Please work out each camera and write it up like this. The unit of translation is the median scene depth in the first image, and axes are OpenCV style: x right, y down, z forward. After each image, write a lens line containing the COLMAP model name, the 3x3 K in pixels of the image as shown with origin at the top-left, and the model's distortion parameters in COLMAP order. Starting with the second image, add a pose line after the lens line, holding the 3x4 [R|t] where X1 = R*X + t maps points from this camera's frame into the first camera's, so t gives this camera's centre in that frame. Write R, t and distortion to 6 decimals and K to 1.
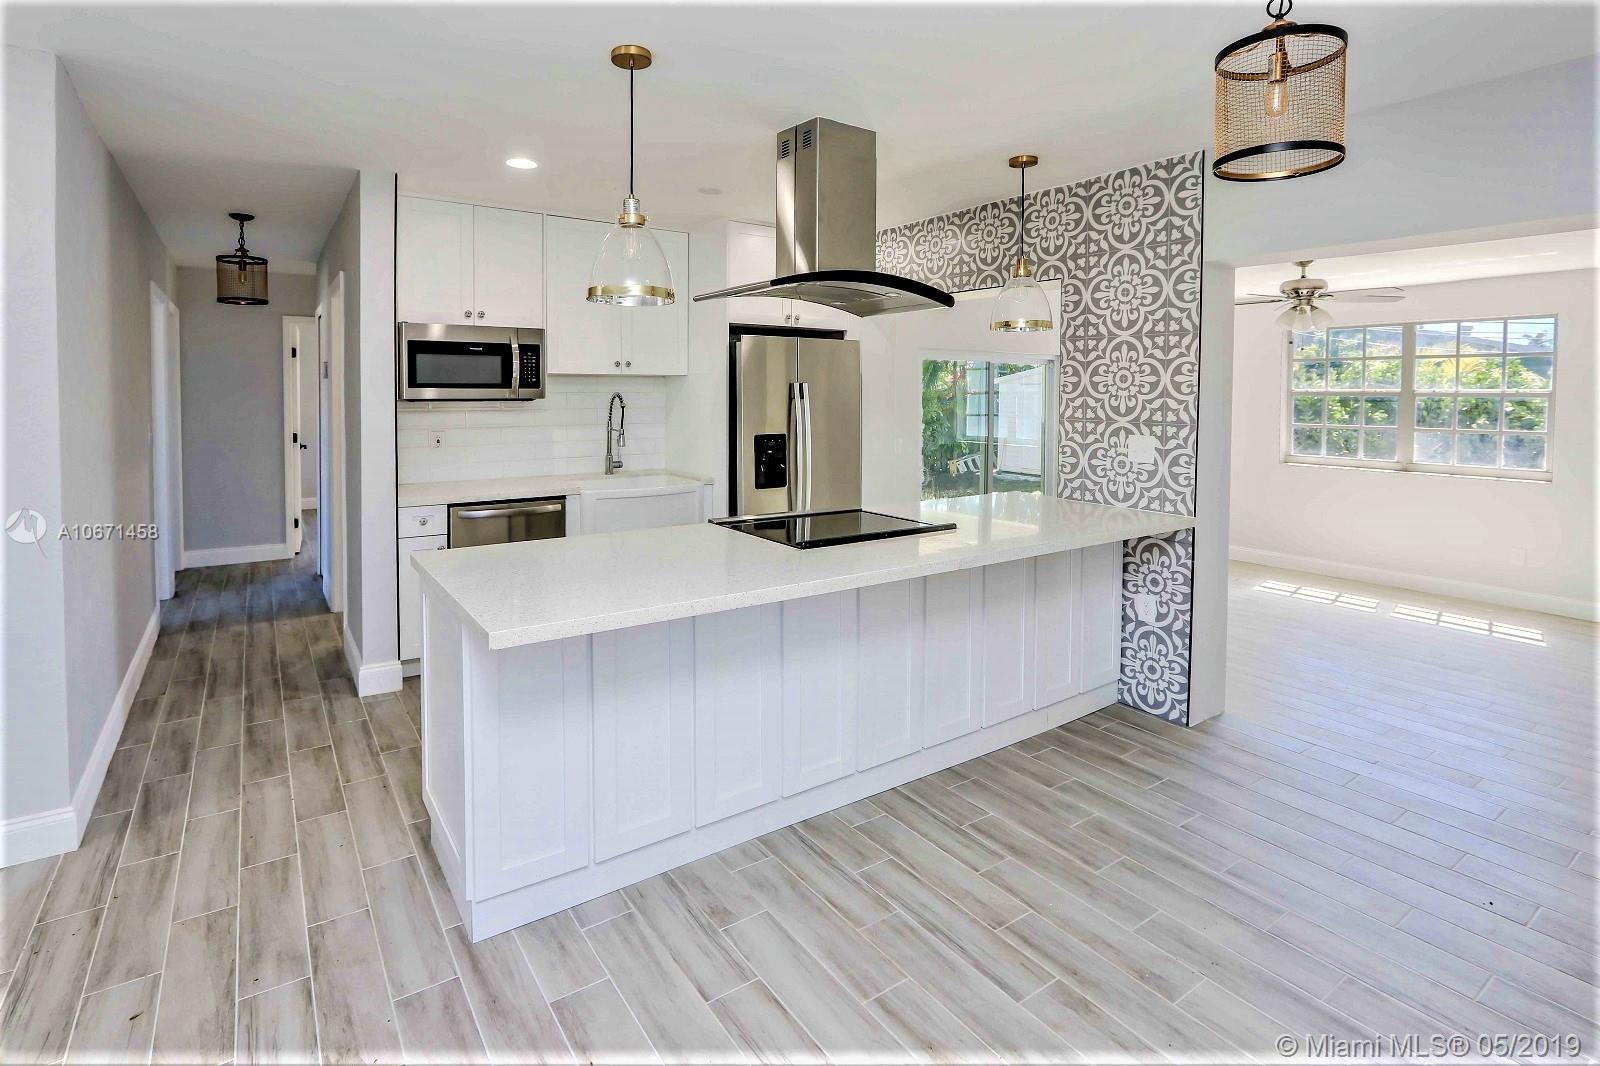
lens RADIAL K [[789.9, 0, 767.7], [0, 789.9, 414.3], [0, 0, 1]] dist [-0.007954, -0.000787]
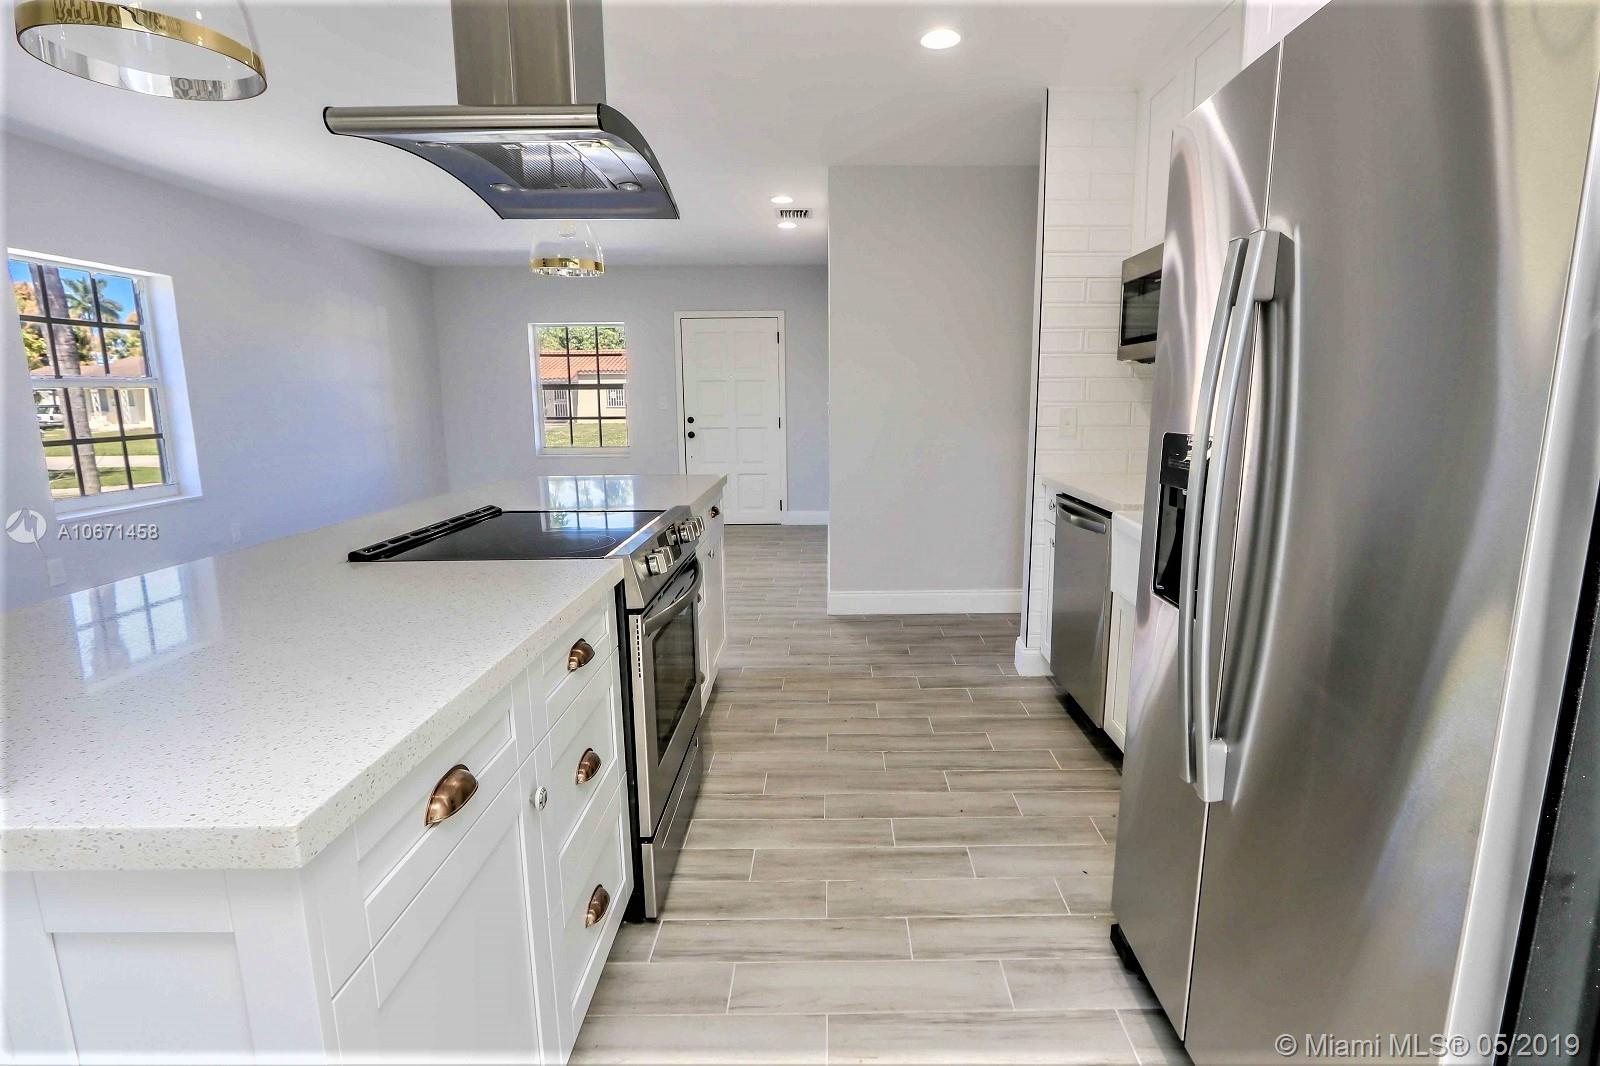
lens RADIAL K [[818.5, 0, 844.7], [0, 818.5, 556.2], [0, 0, 1]] dist [-0.000368, -0.000087]
pose [[-0.545654, 0.163371, -0.821932, 0.449813], [-0.023197, 0.977493, 0.209690, 0.008335], [0.837690, 0.133484, -0.529583, 1.370648]]
